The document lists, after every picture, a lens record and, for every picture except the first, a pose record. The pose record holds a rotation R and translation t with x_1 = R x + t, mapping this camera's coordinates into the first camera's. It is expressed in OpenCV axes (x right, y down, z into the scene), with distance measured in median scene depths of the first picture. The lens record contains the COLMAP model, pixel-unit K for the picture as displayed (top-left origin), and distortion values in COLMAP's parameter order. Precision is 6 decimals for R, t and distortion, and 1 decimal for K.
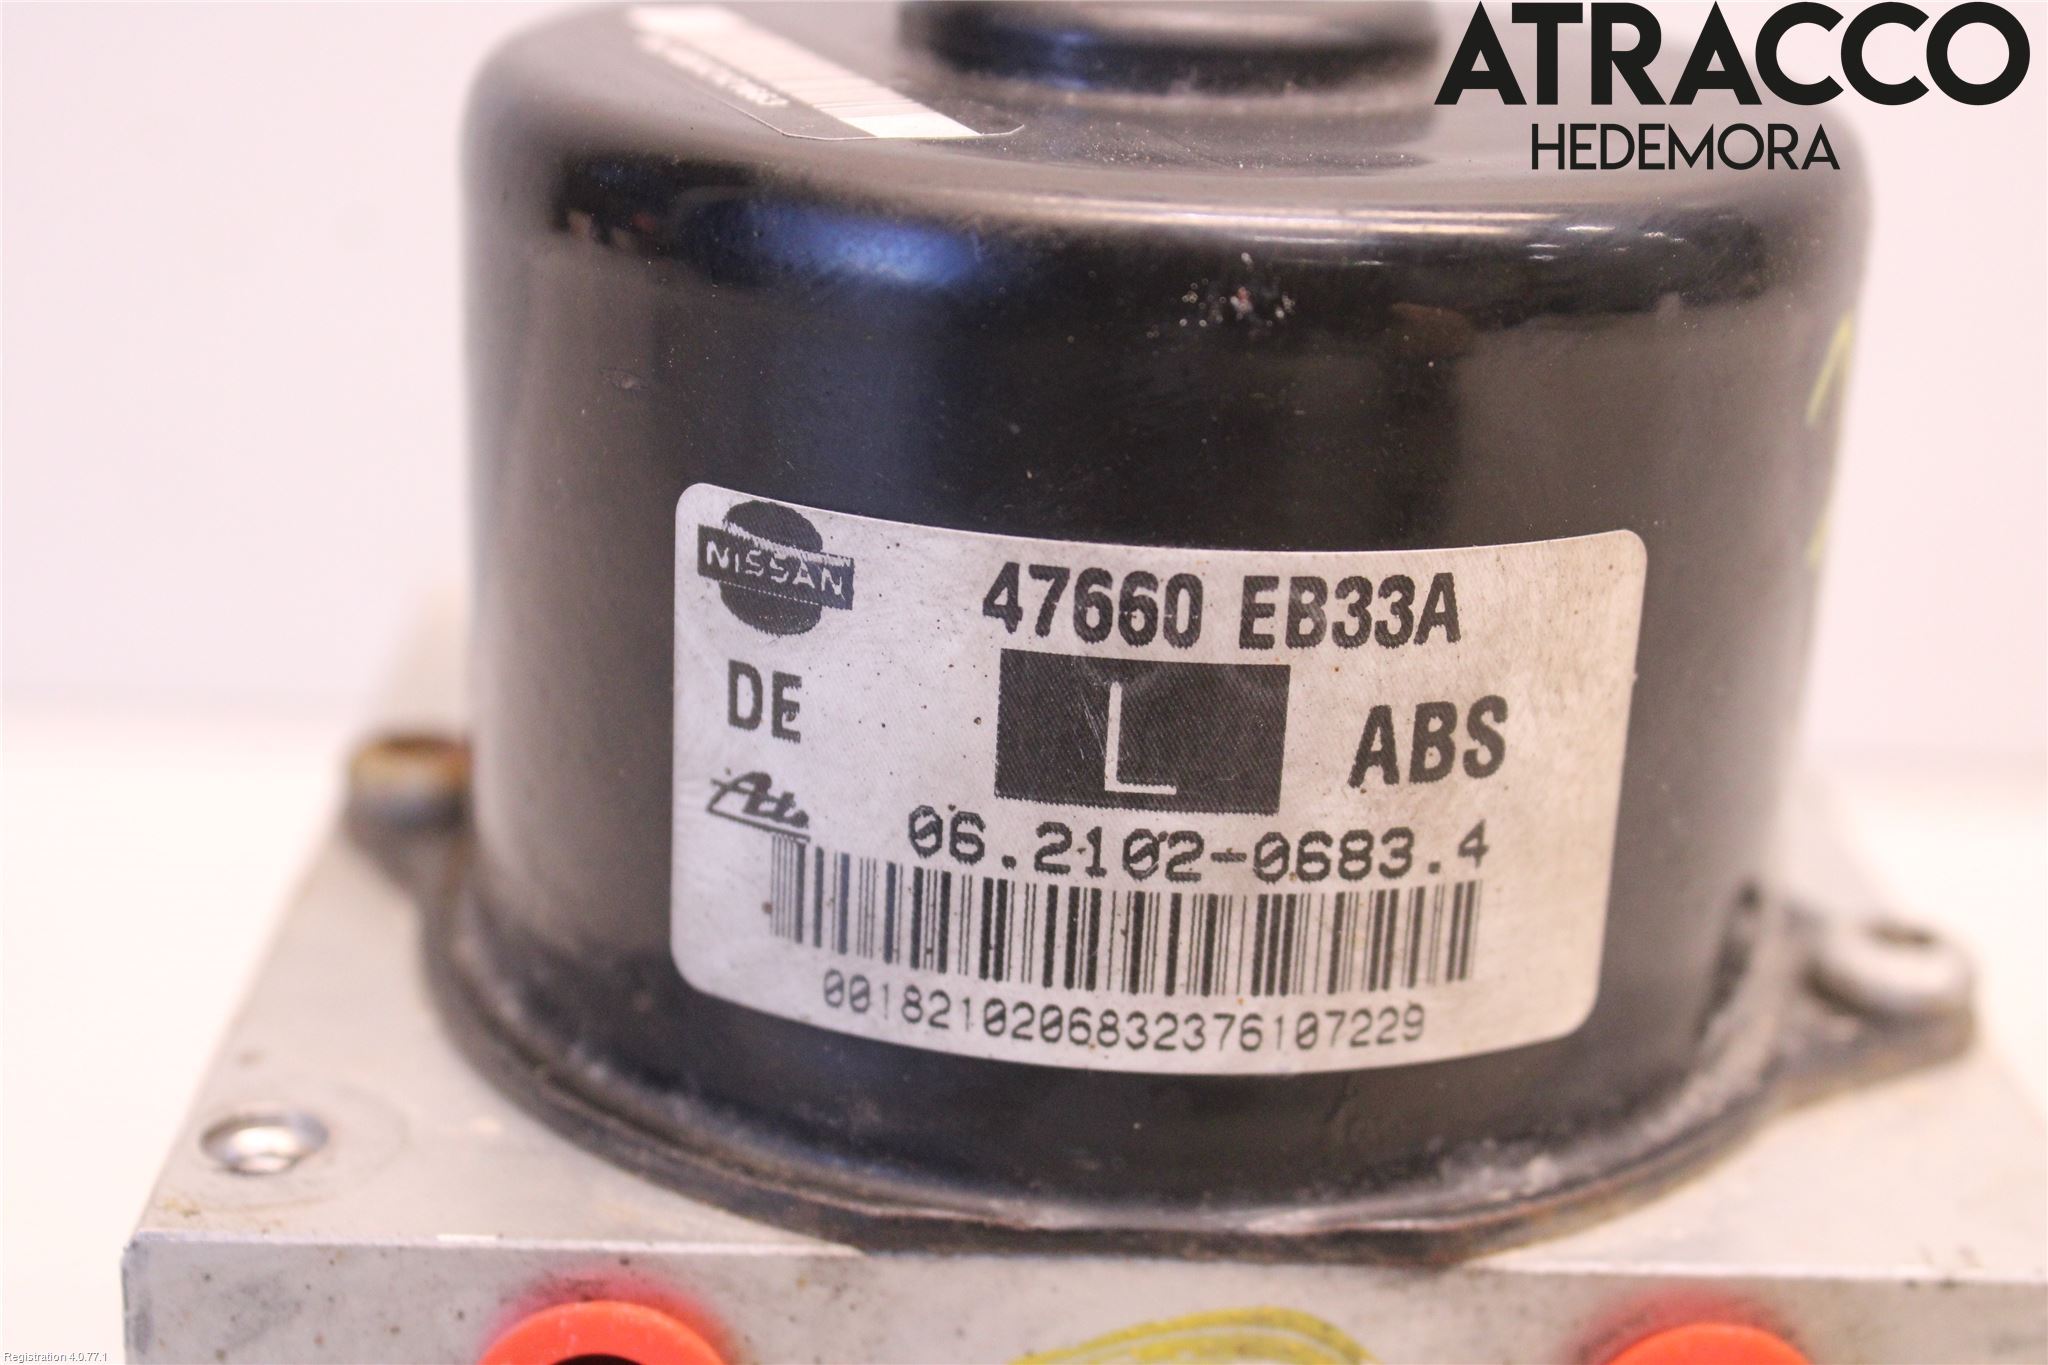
lens RADIAL K [[3393.5, 0, 1024.0], [0, 3393.5, 682.5], [0, 0, 1]] dist [-0.029813, -0.070291]
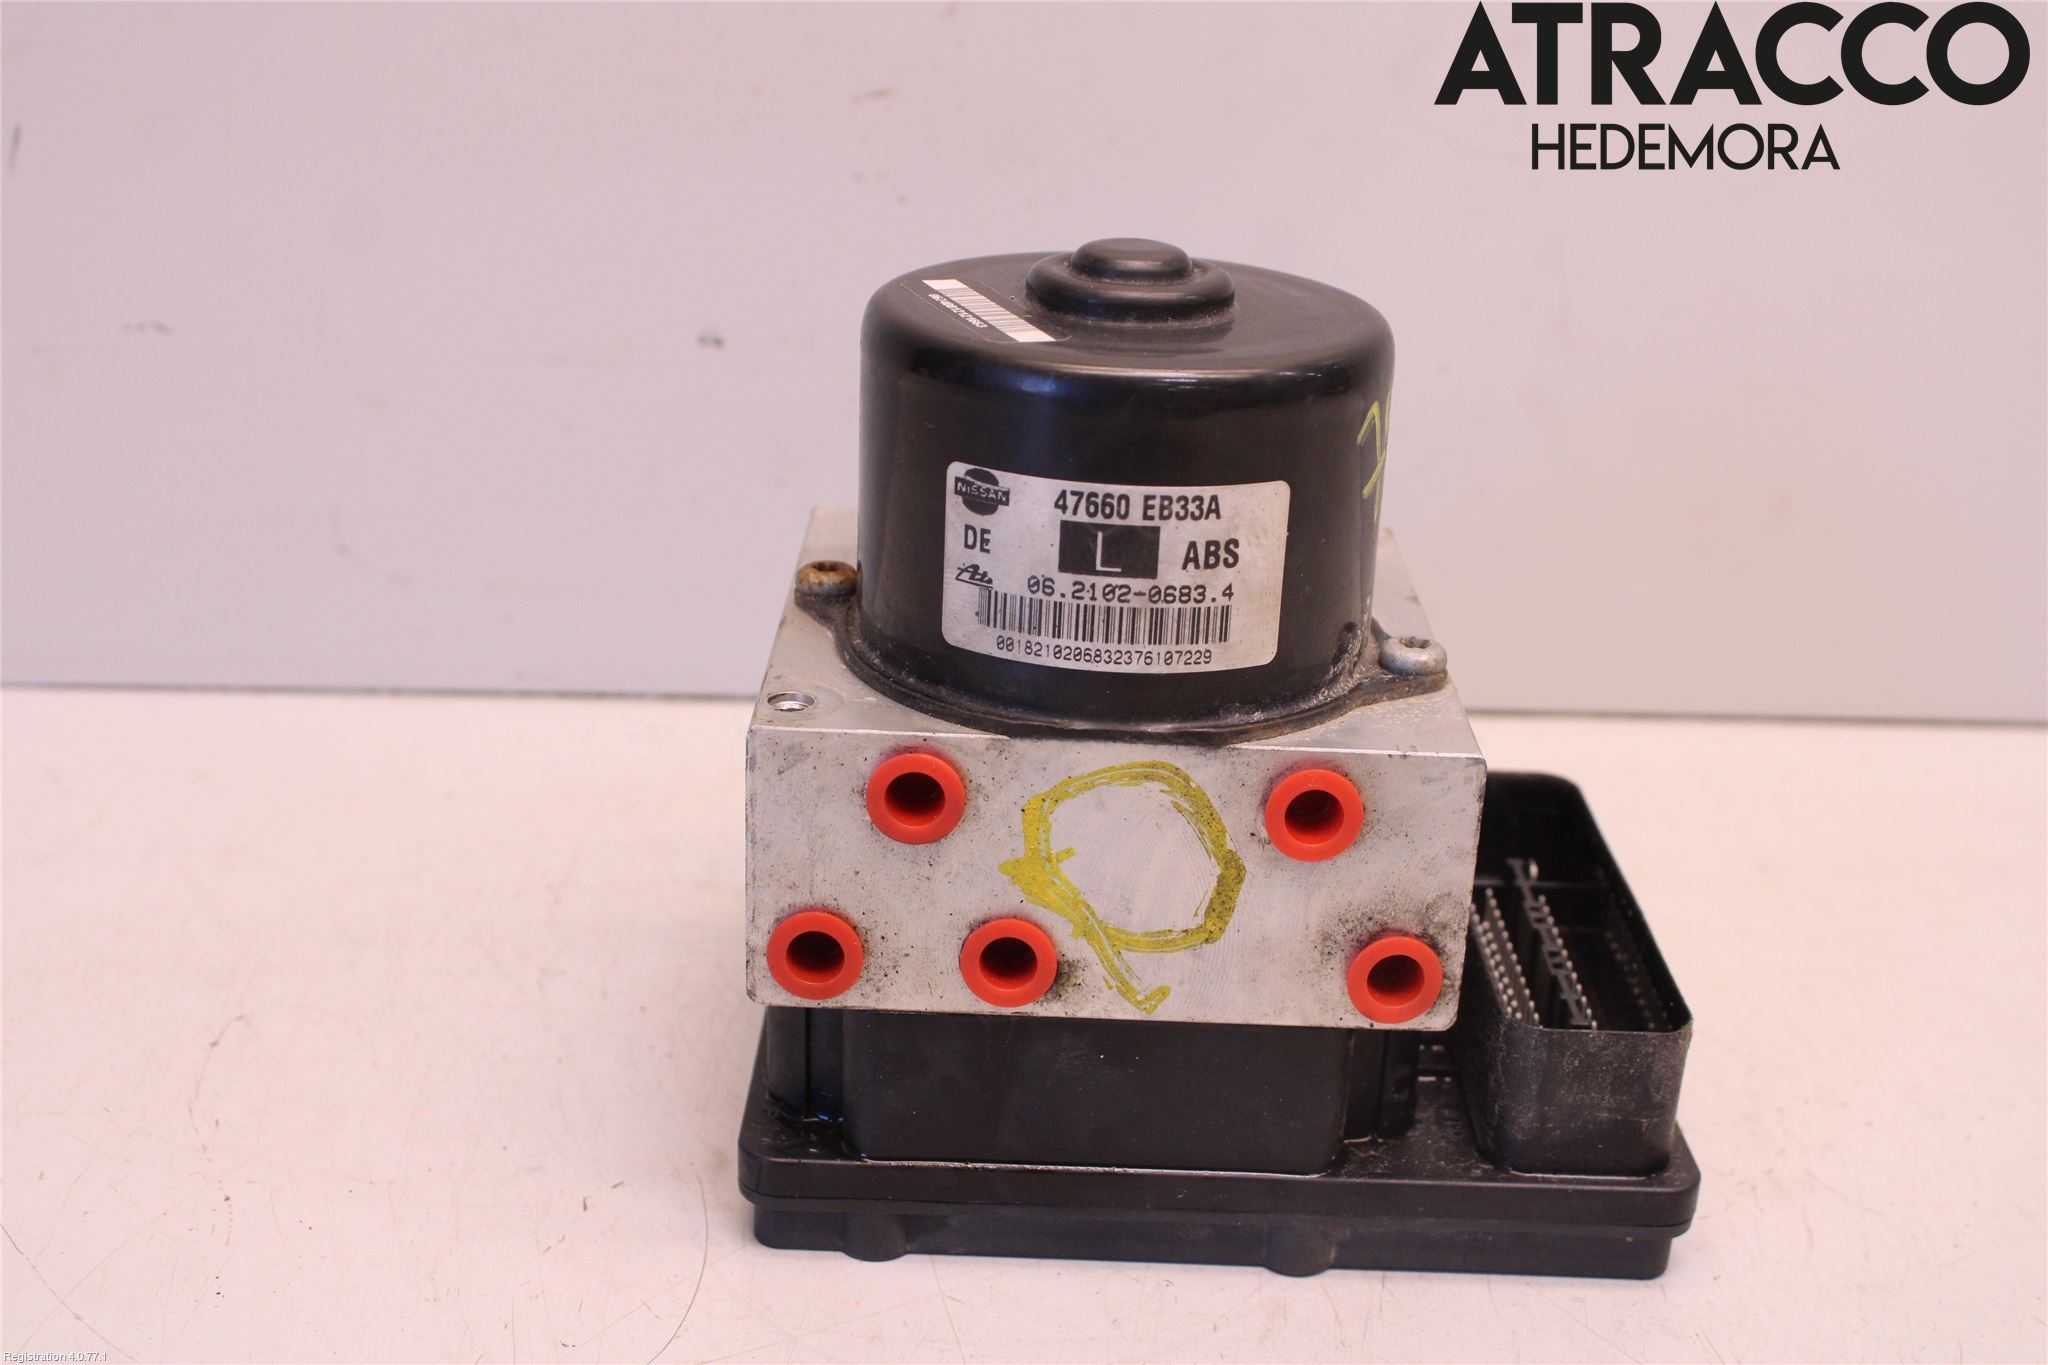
lens RADIAL K [[2548.7, 0, 1024.0], [0, 2548.7, 682.5], [0, 0, 1]] dist [-0.086763, 0.025874]
pose [[0.999304, 0.010779, -0.035701, 0.039815], [-0.009817, 0.999587, 0.027021, 0.067873], [0.035978, -0.026652, 0.998997, -1.132125]]
